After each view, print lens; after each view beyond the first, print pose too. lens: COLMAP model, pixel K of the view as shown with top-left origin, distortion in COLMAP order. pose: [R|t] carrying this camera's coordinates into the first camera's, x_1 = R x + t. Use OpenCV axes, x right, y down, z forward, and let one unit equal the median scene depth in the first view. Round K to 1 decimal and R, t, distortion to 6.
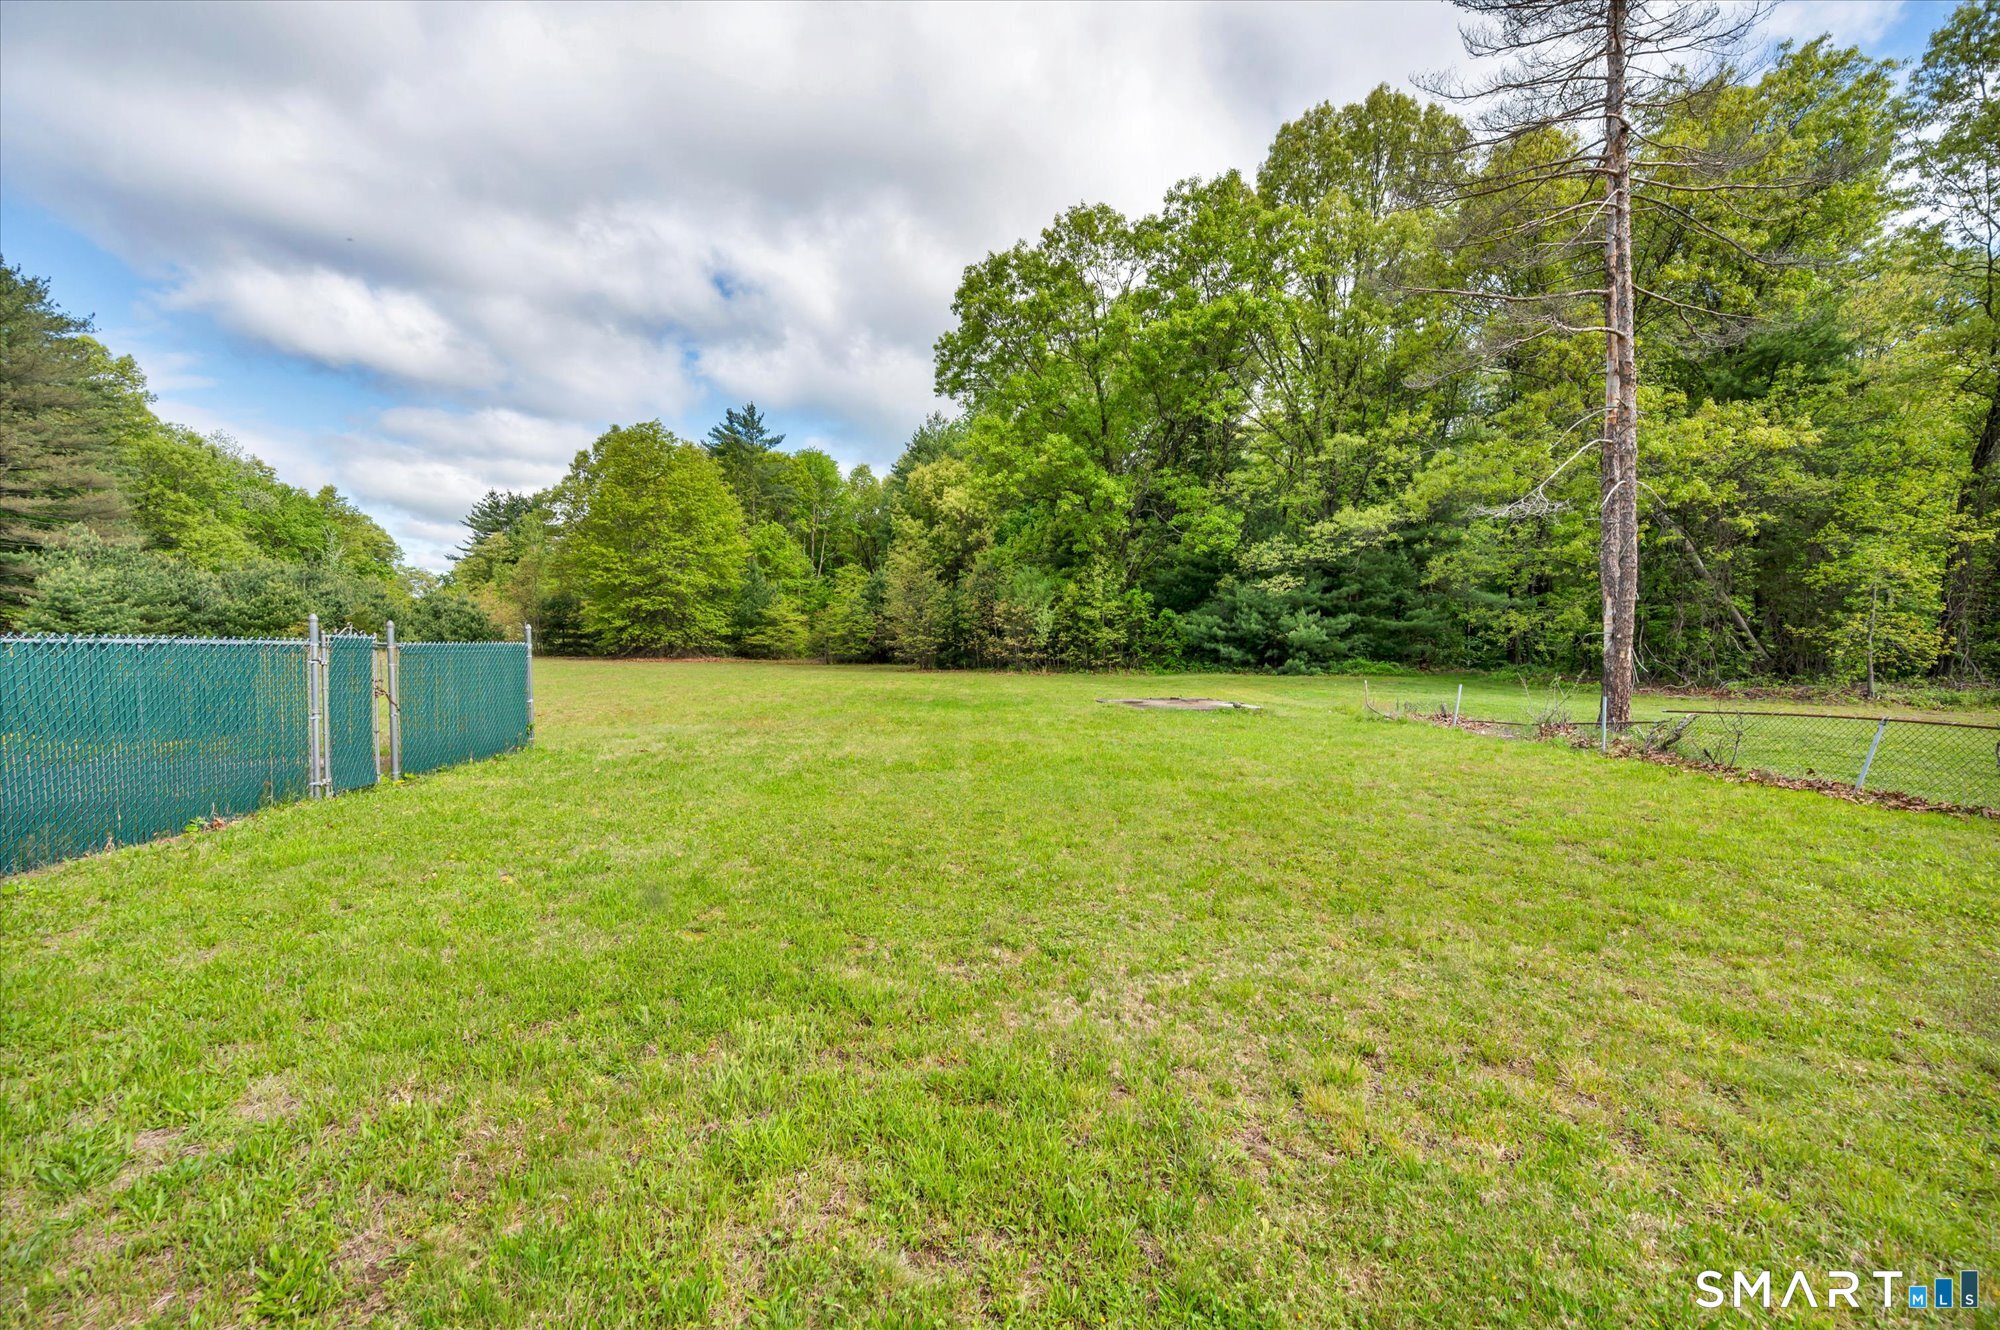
lens RADIAL K [[809.0, 0, 1015.8], [0, 809.0, 668.7], [0, 0, 1]] dist [-0.001517, -0.000167]
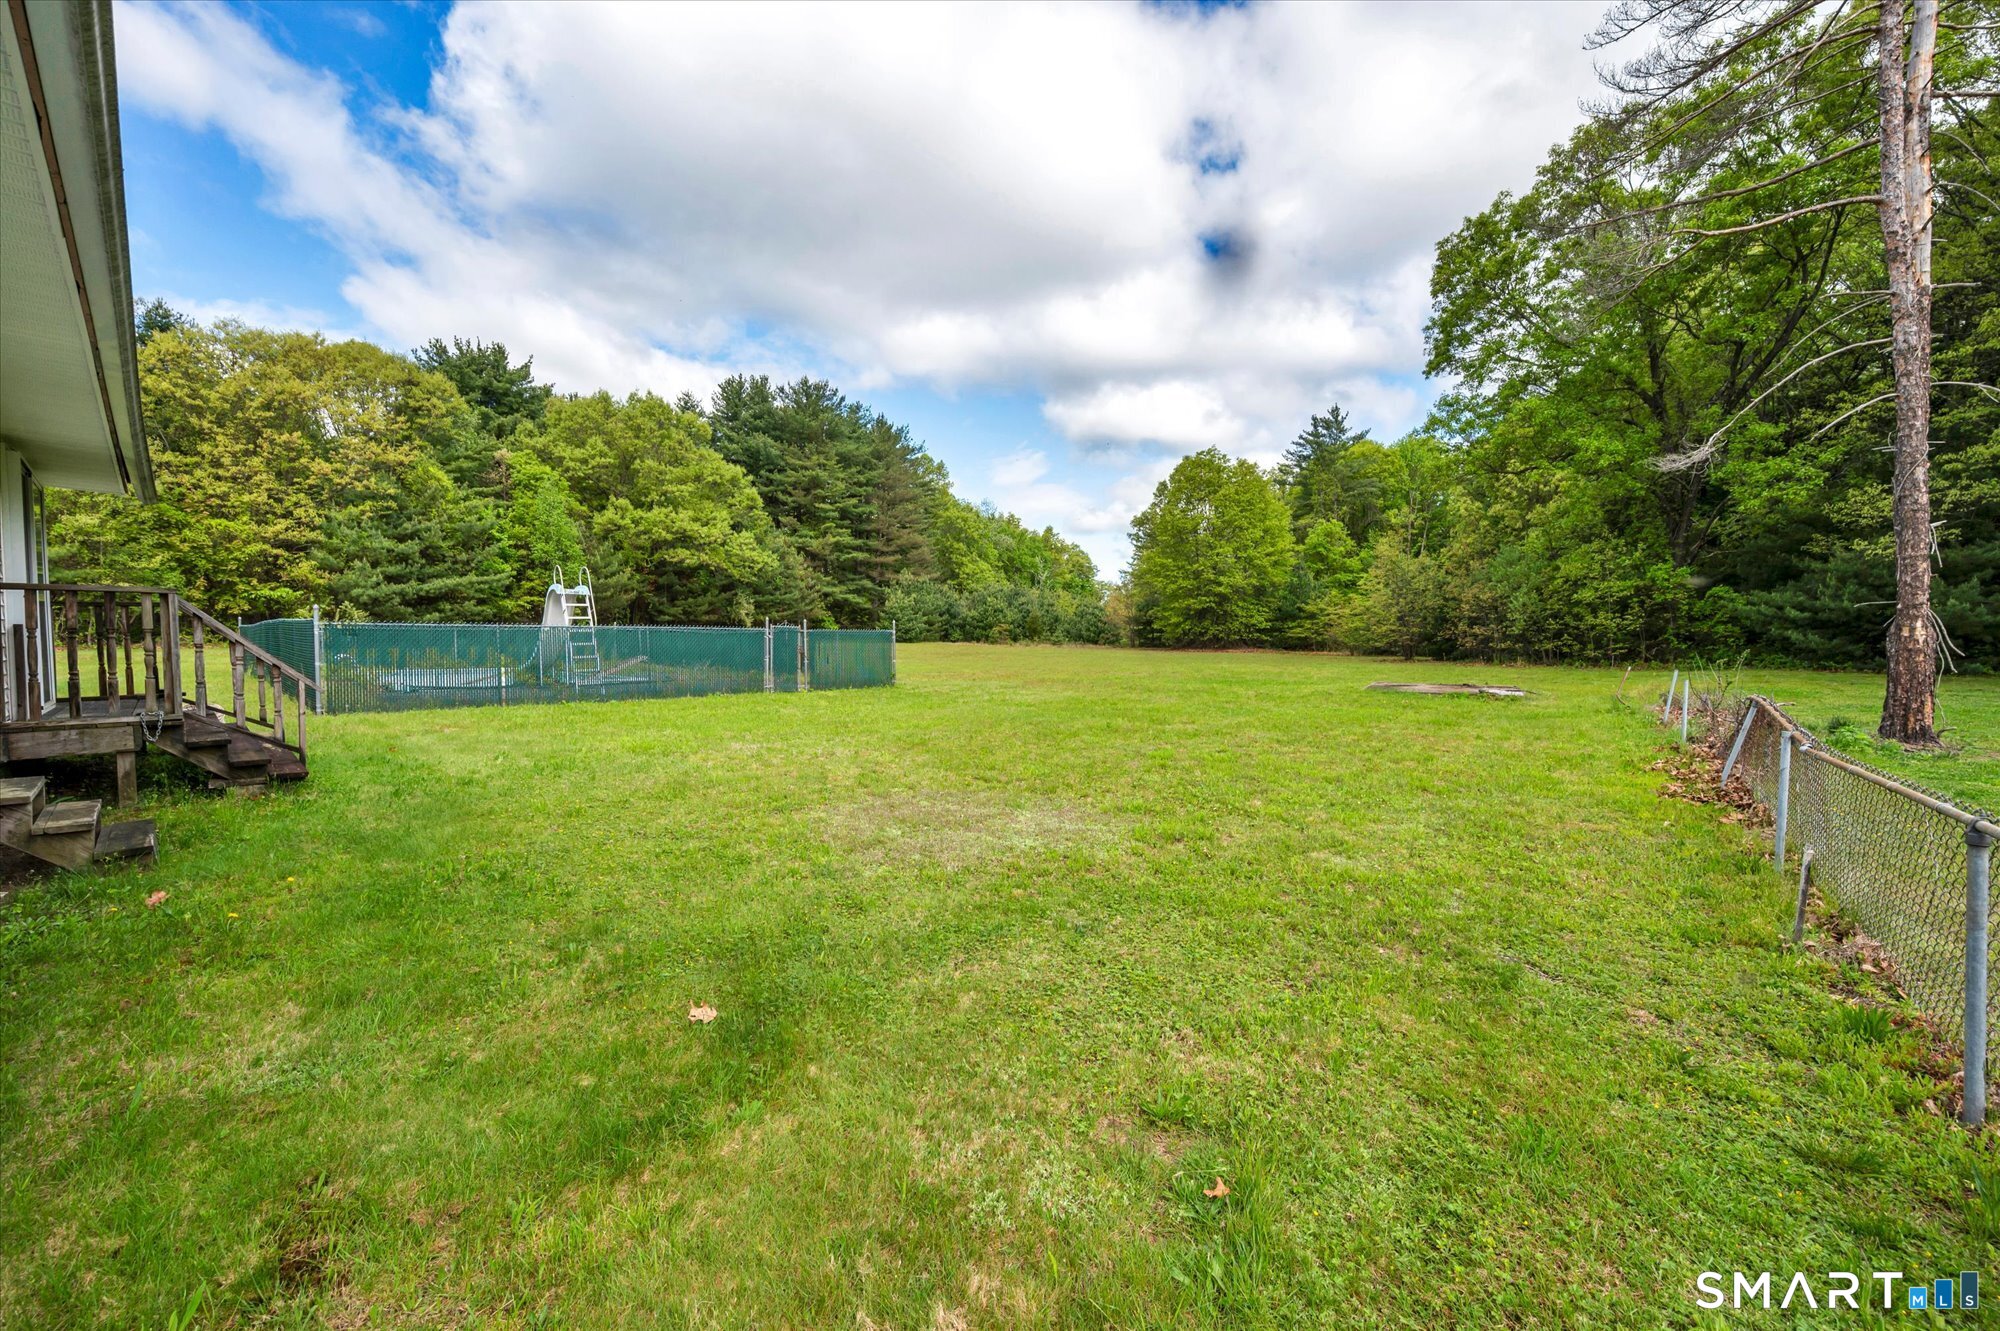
lens RADIAL K [[809.0, 0, 1015.8], [0, 809.0, 669.2], [0, 0, 1]] dist [-0.001517, -0.000167]
pose [[0.698433, 0.020574, -0.715379, 0.202414], [-0.016686, 0.999783, 0.012463, 0.006213], [0.715481, 0.003232, 0.698625, -0.024314]]
